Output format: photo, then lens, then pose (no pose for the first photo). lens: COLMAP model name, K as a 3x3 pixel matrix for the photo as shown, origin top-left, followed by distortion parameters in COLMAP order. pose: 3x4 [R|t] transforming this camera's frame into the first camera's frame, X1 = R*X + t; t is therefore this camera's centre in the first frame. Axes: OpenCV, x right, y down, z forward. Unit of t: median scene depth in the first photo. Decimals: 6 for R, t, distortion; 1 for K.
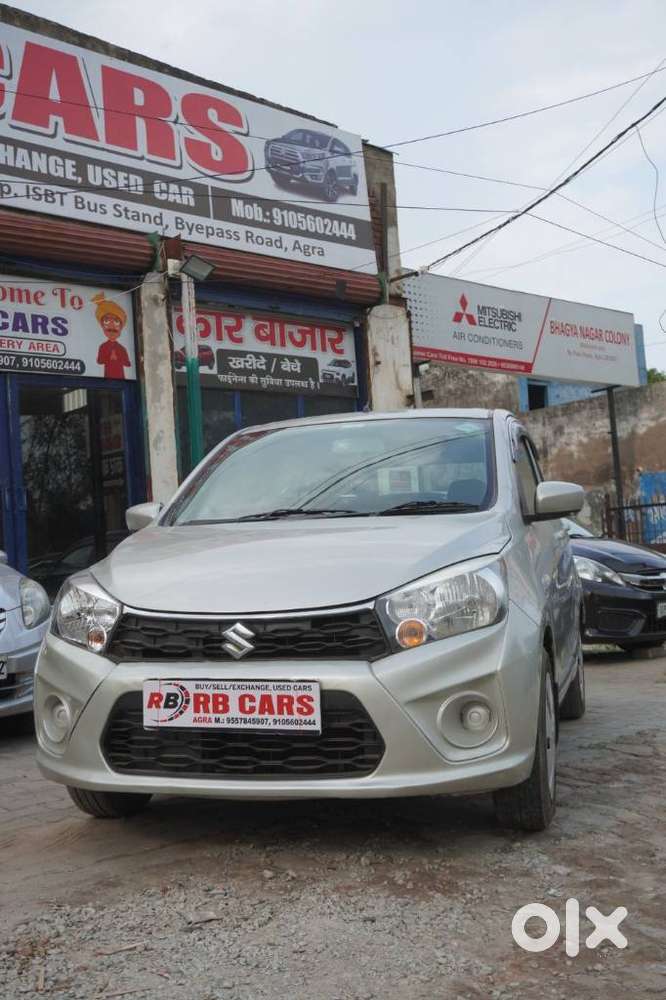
lens RADIAL K [[1123.0, 0, 334.2], [0, 1123.0, 497.7], [0, 0, 1]] dist [0.001945, 0.000000]
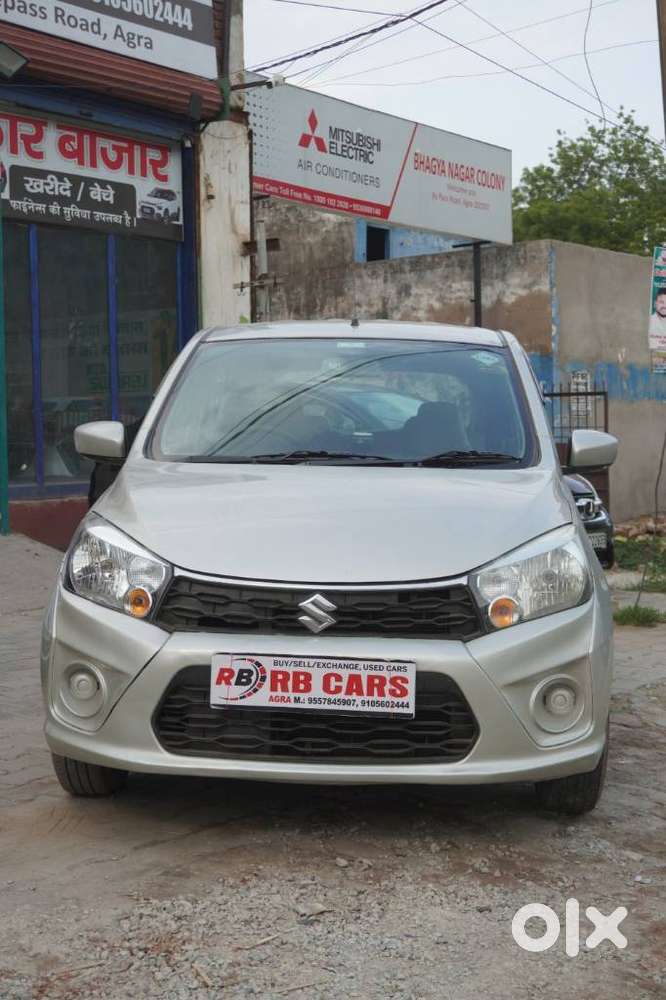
lens RADIAL K [[1510.9, 0, 335.0], [0, 1510.9, 501.2], [0, 0, 1]] dist [0.015164, 0.000000]
pose [[0.977257, 0.042516, 0.207753, -0.100946], [-0.064430, 0.992911, 0.099880, -0.026432], [-0.202034, -0.110994, 0.973069, -0.056771]]
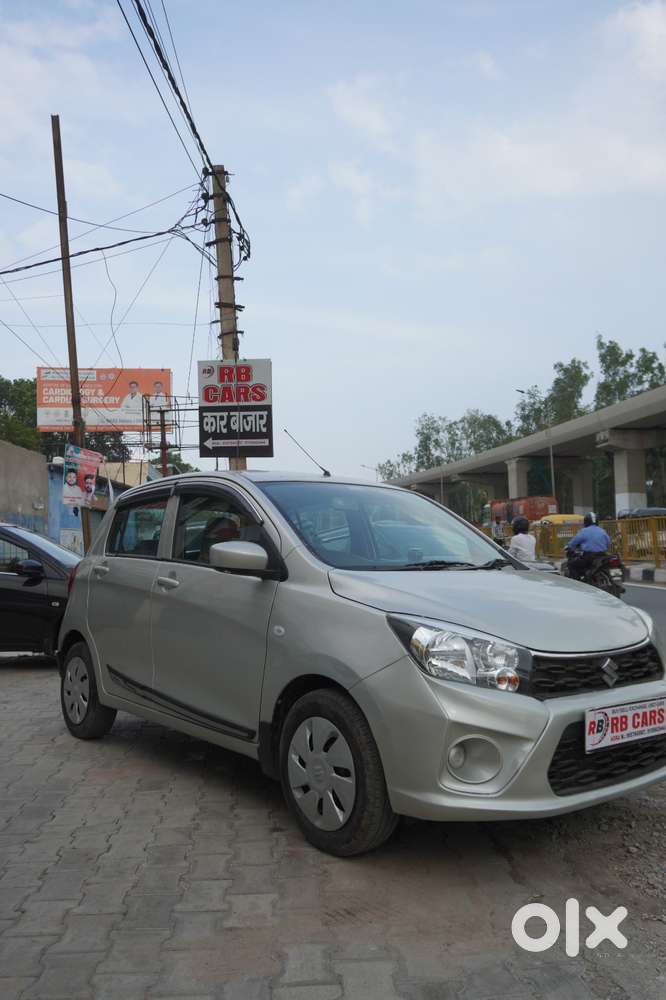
lens RADIAL K [[829.3, 0, 334.3], [0, 829.3, 502.5], [0, 0, 1]] dist [-0.016290, 0.011859]
pose [[0.580451, 0.088971, 0.809420, -0.321773], [-0.065867, 0.995886, -0.062233, 0.004127], [-0.811627, -0.017191, 0.583923, 0.216128]]
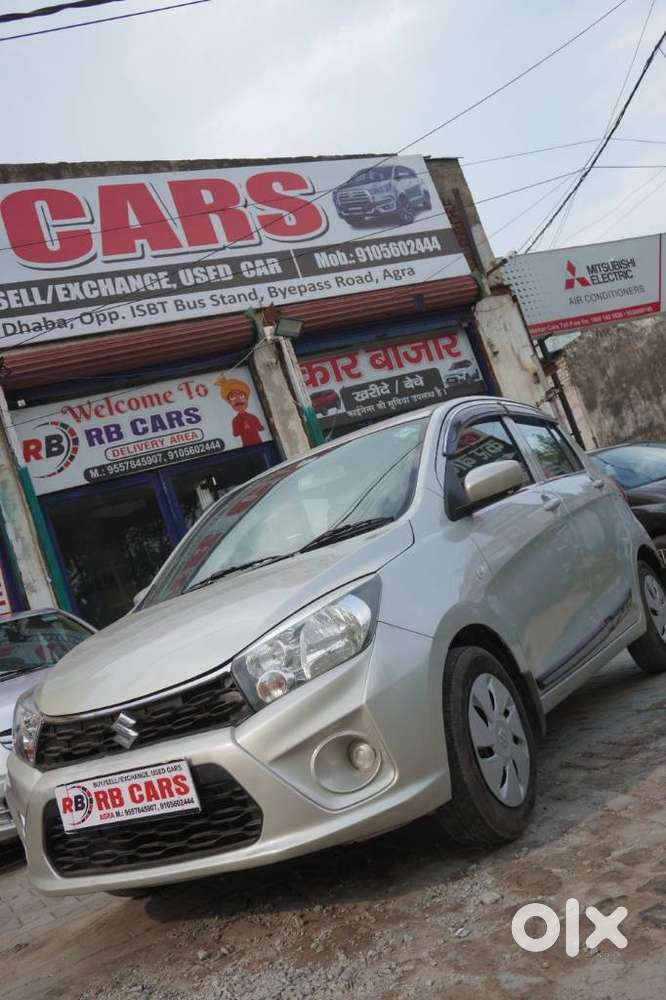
lens RADIAL K [[996.8, 0, 332.0], [0, 996.8, 507.7], [0, 0, 1]] dist [0.012247, 0.000000]
pose [[0.927152, -0.274921, -0.254574, 0.113736], [0.277288, 0.960399, -0.027286, 0.003241], [0.251994, -0.045292, 0.966668, 0.056976]]
